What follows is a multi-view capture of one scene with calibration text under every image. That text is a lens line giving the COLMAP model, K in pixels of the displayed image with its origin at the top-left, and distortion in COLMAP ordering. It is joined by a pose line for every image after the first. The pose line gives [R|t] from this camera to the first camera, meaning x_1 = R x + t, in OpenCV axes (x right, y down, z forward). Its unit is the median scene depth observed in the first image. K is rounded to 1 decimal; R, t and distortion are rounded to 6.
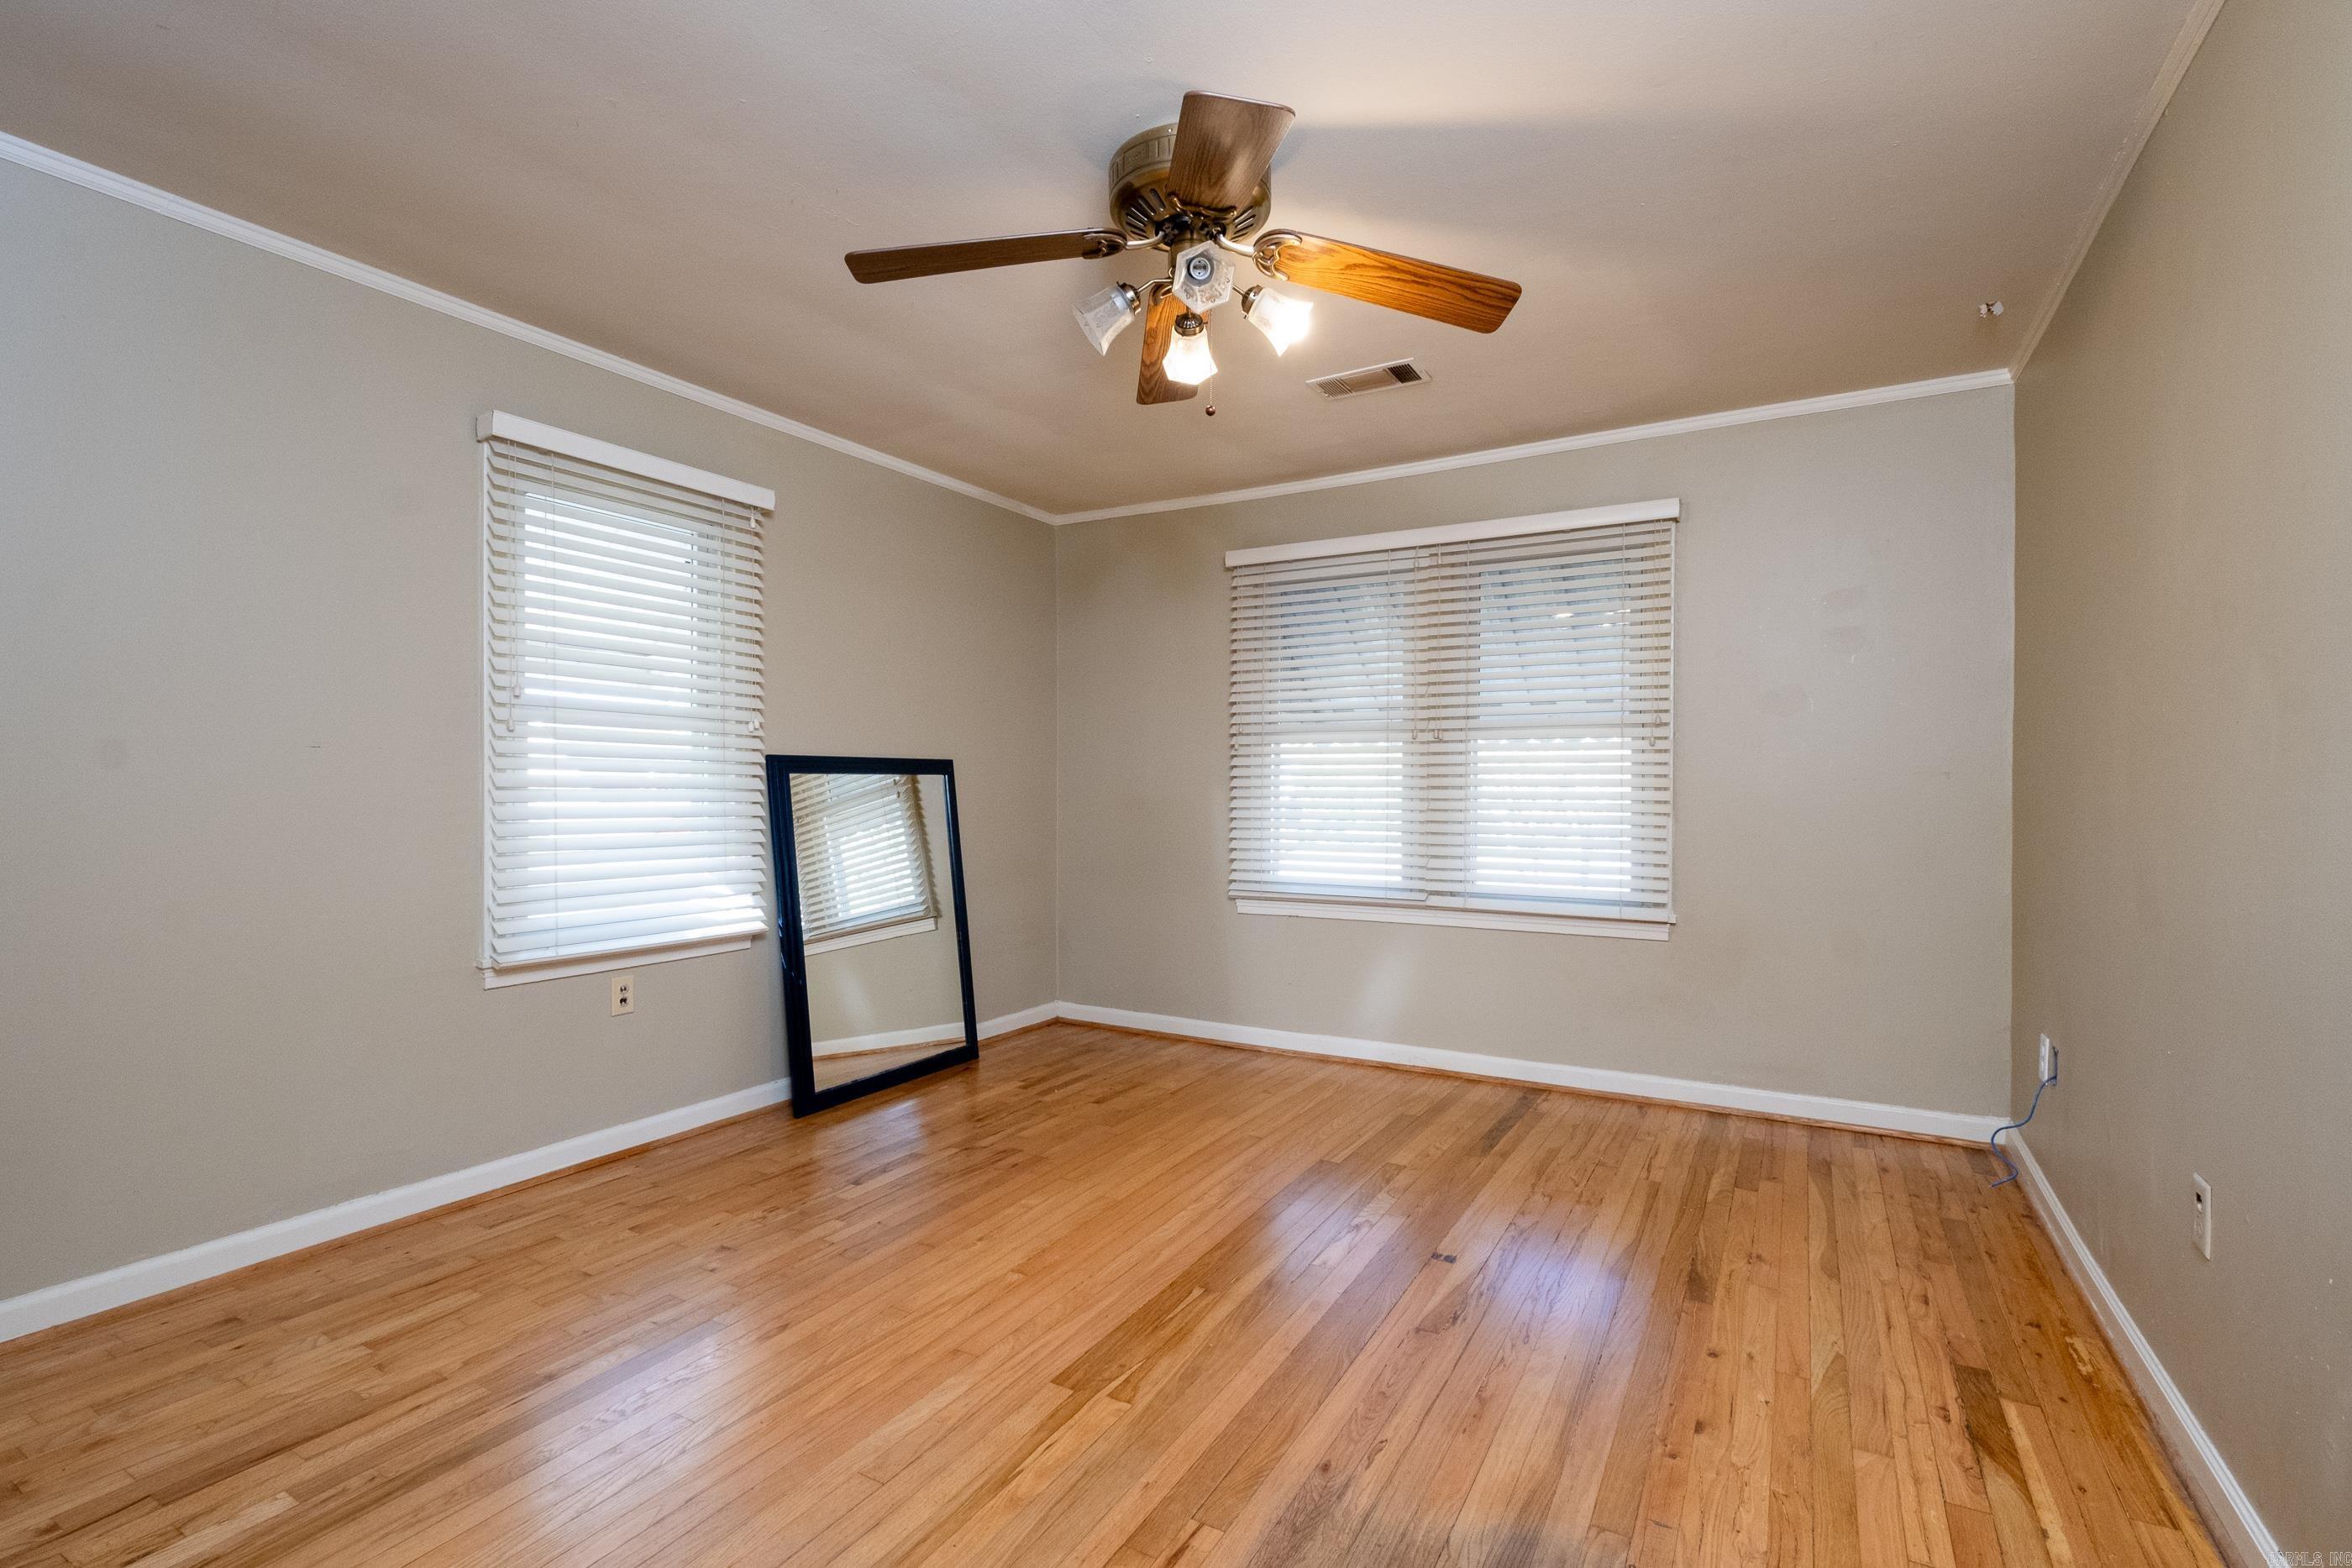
lens RADIAL K [[1102.8, 0, 1138.2], [0, 1102.8, 768.5], [0, 0, 1]] dist [-0.014133, 0.000515]
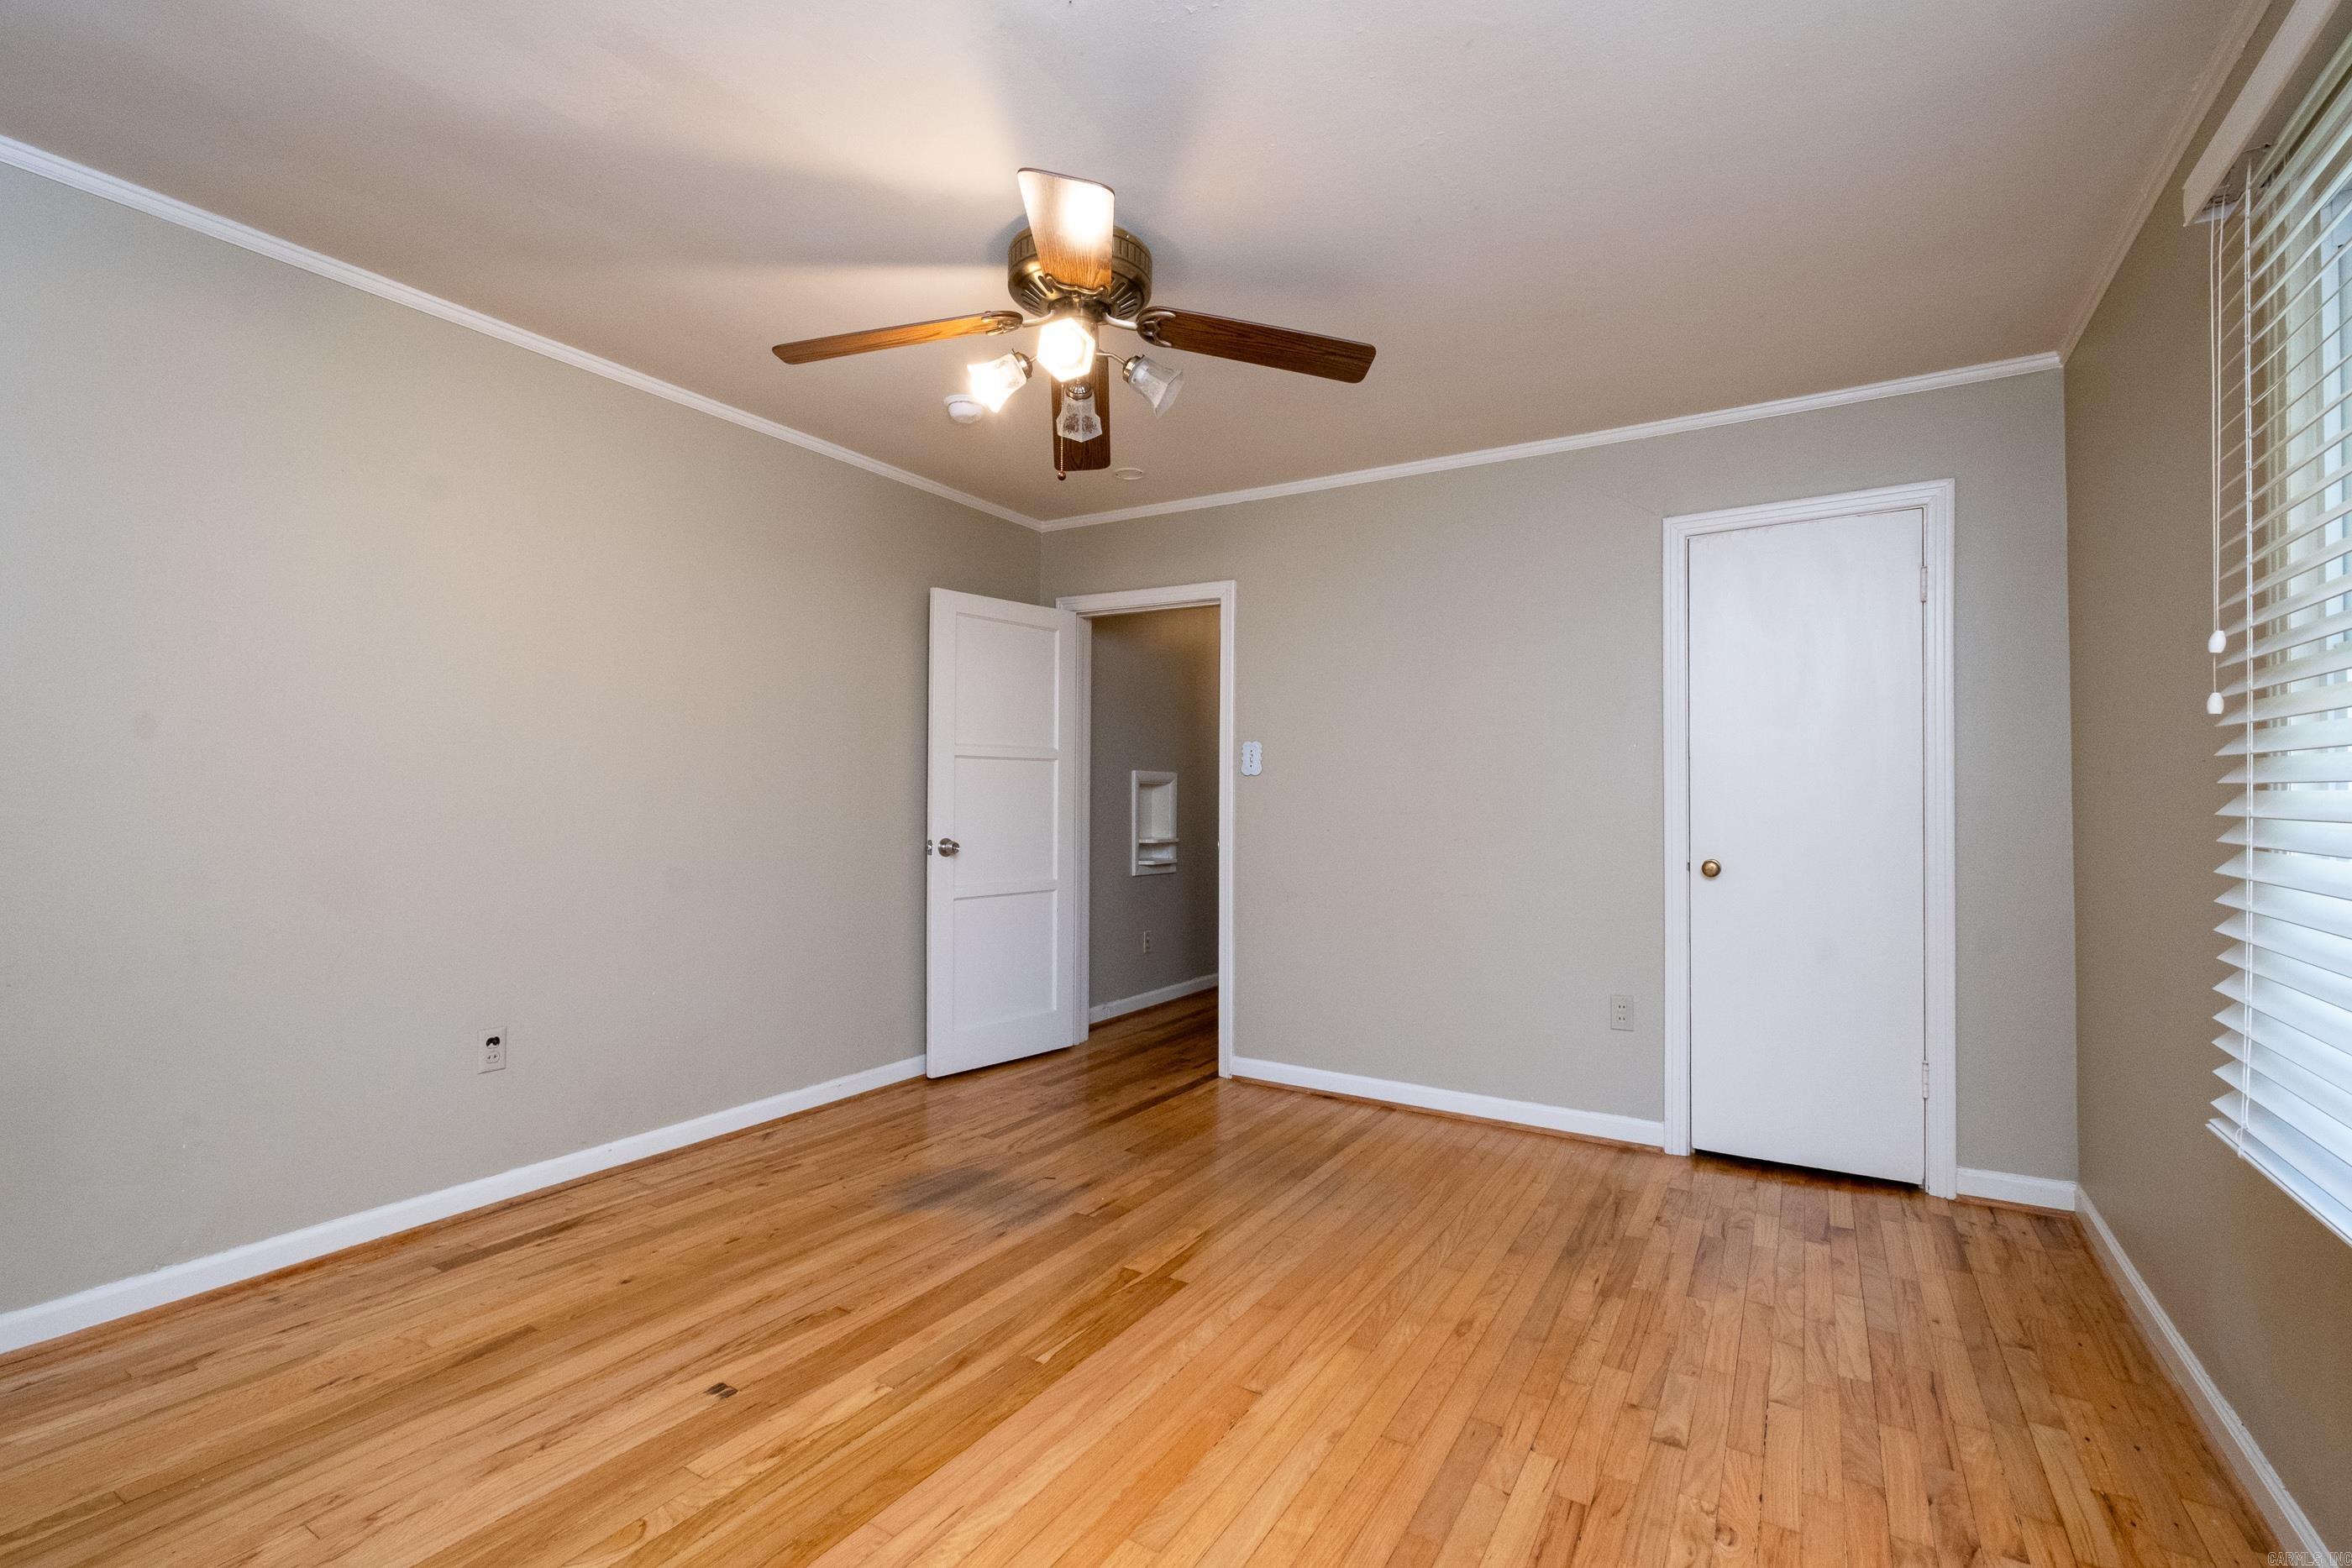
lens RADIAL K [[1102.8, 0, 1138.2], [0, 1102.8, 768.5], [0, 0, 1]] dist [-0.014133, 0.000515]
pose [[-0.999758, -0.008715, 0.020194, -0.044448], [-0.009578, 0.999027, -0.043040, 0.033703], [-0.019799, -0.043223, -0.998869, 2.293145]]
